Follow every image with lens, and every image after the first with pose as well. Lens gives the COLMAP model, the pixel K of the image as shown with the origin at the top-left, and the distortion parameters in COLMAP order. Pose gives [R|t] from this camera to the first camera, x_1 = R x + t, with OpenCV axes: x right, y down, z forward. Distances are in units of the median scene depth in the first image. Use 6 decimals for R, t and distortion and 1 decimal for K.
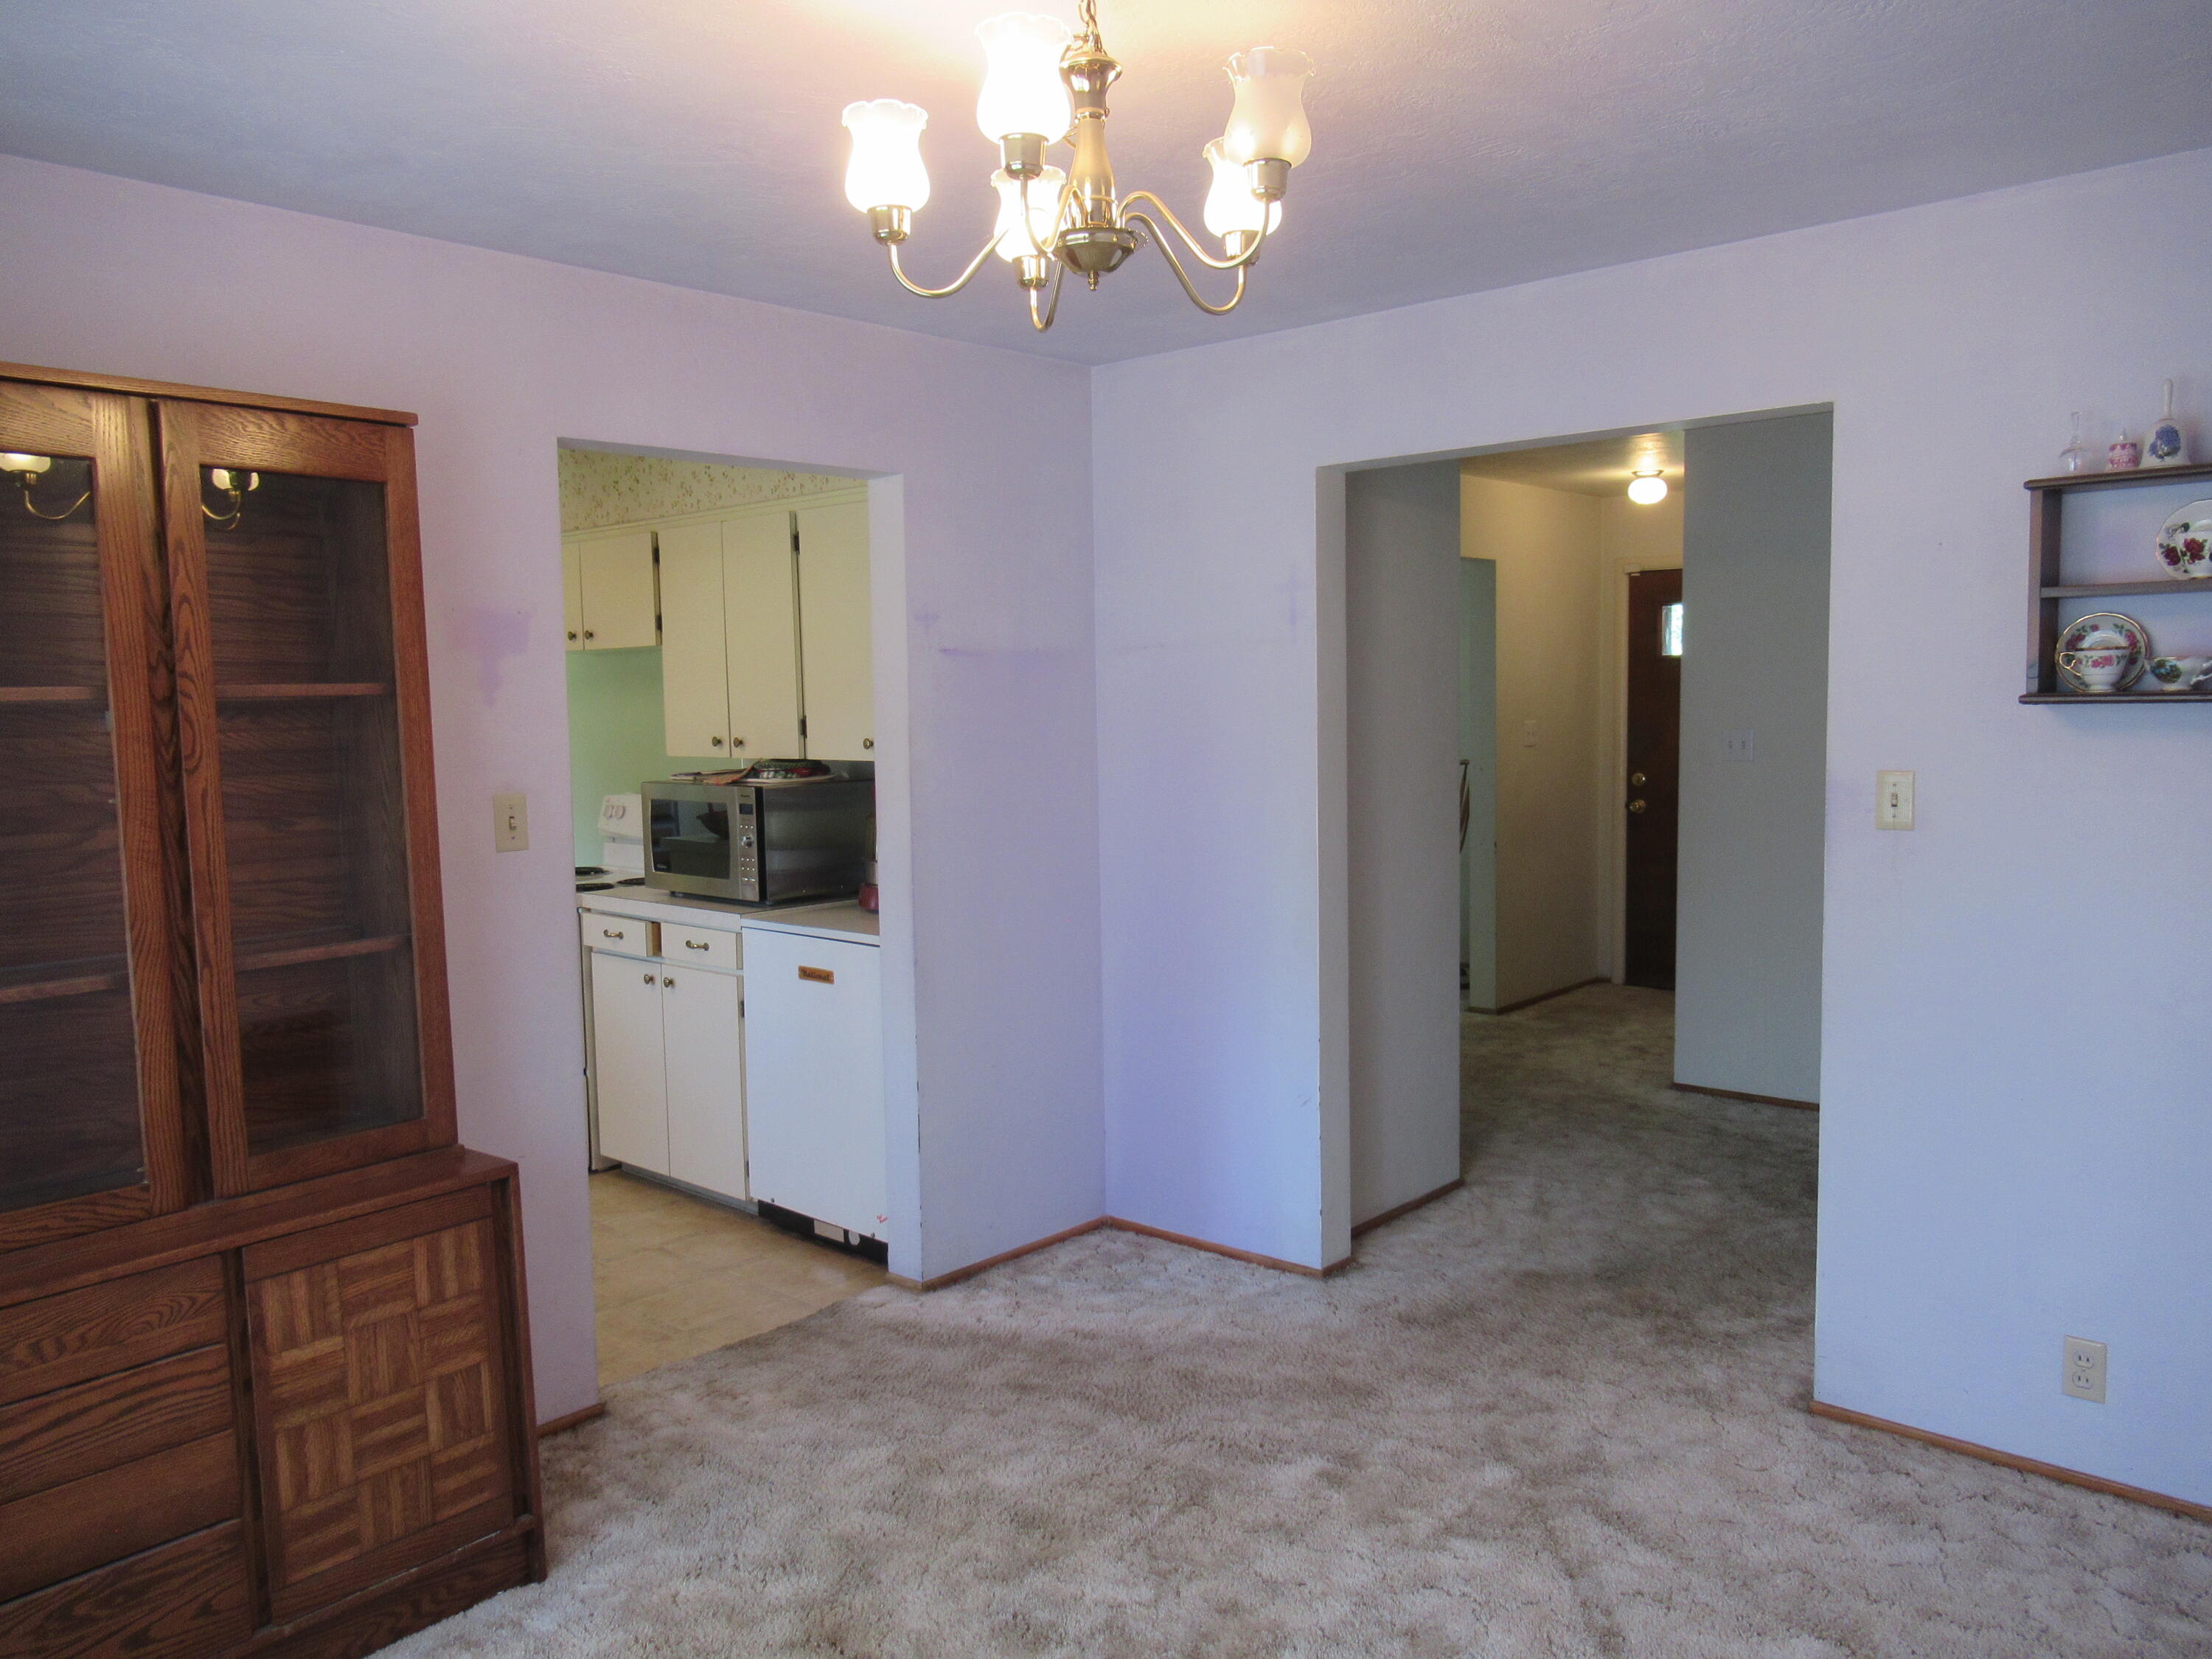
lens RADIAL K [[1576.9, 0, 1106.0], [0, 1576.9, 829.5], [0, 0, 1]] dist [-0.054736, 0.000254]
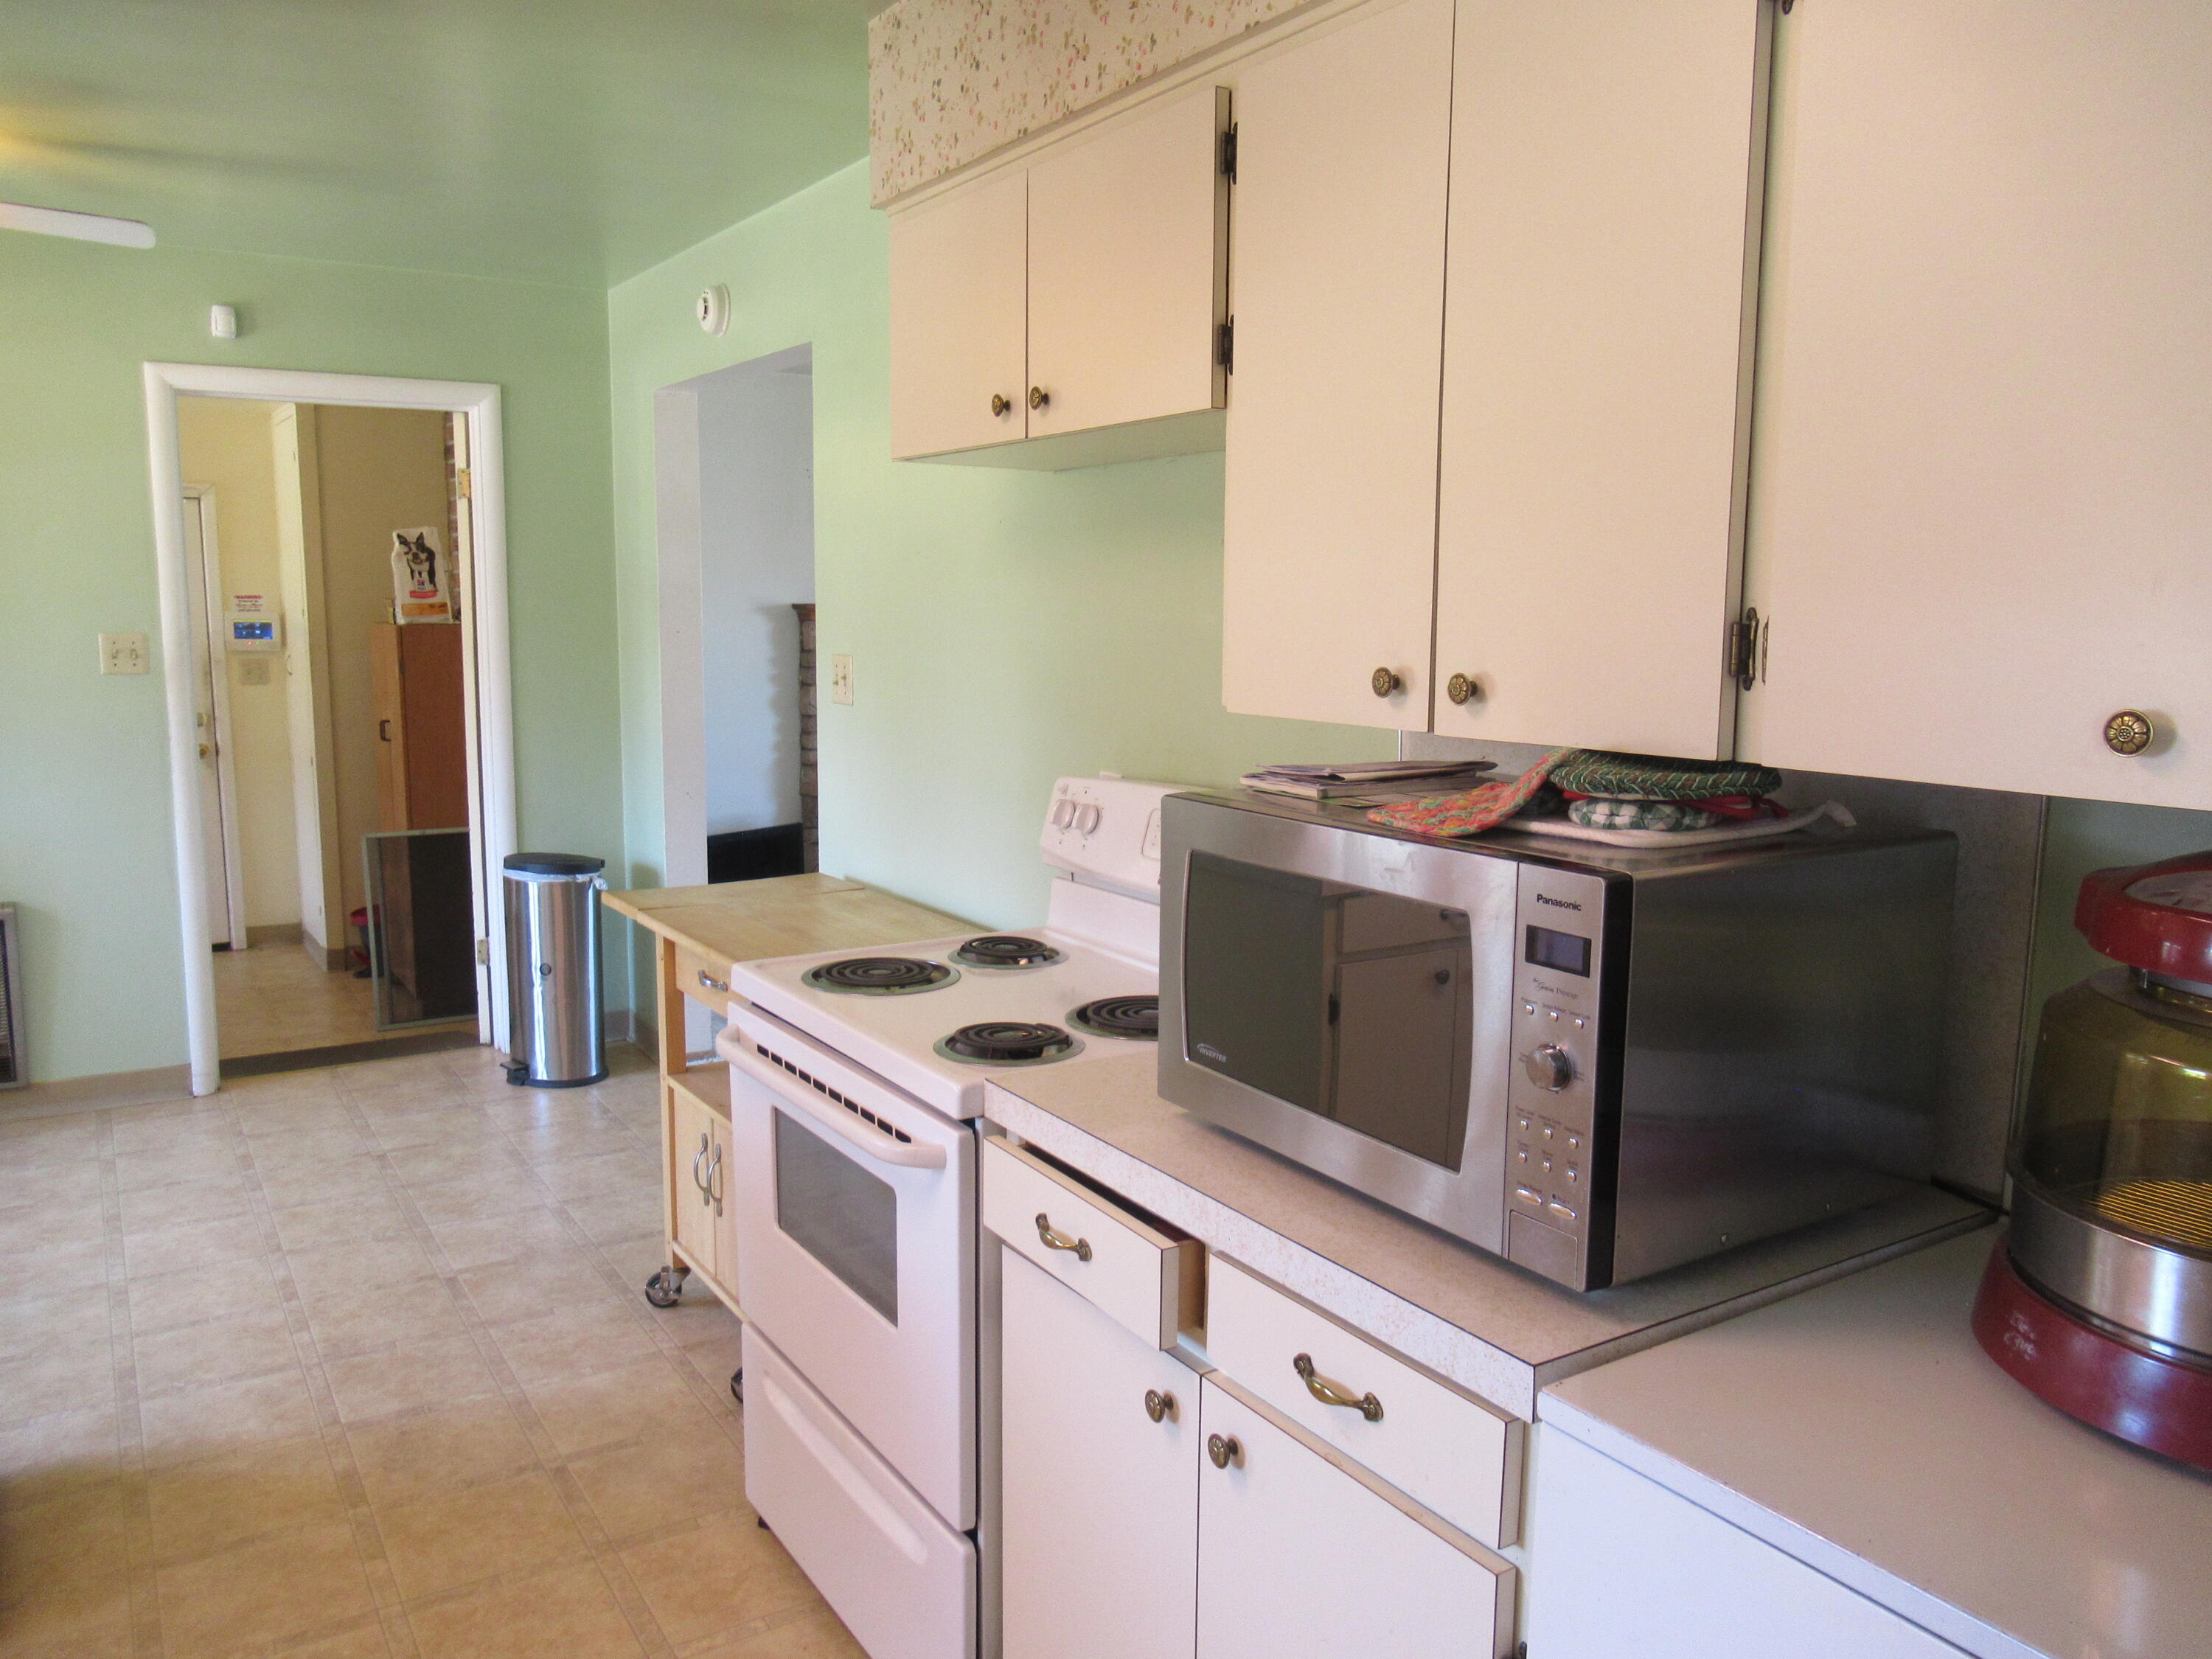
lens RADIAL K [[1639.8, 0, 1106.0], [0, 1639.8, 829.5], [0, 0, 1]] dist [-0.001880, 0.001542]
pose [[0.960443, 0.066272, -0.270476, -0.209196], [-0.052057, 0.996876, 0.059405, -0.042314], [0.273568, -0.042975, 0.960892, 0.646791]]
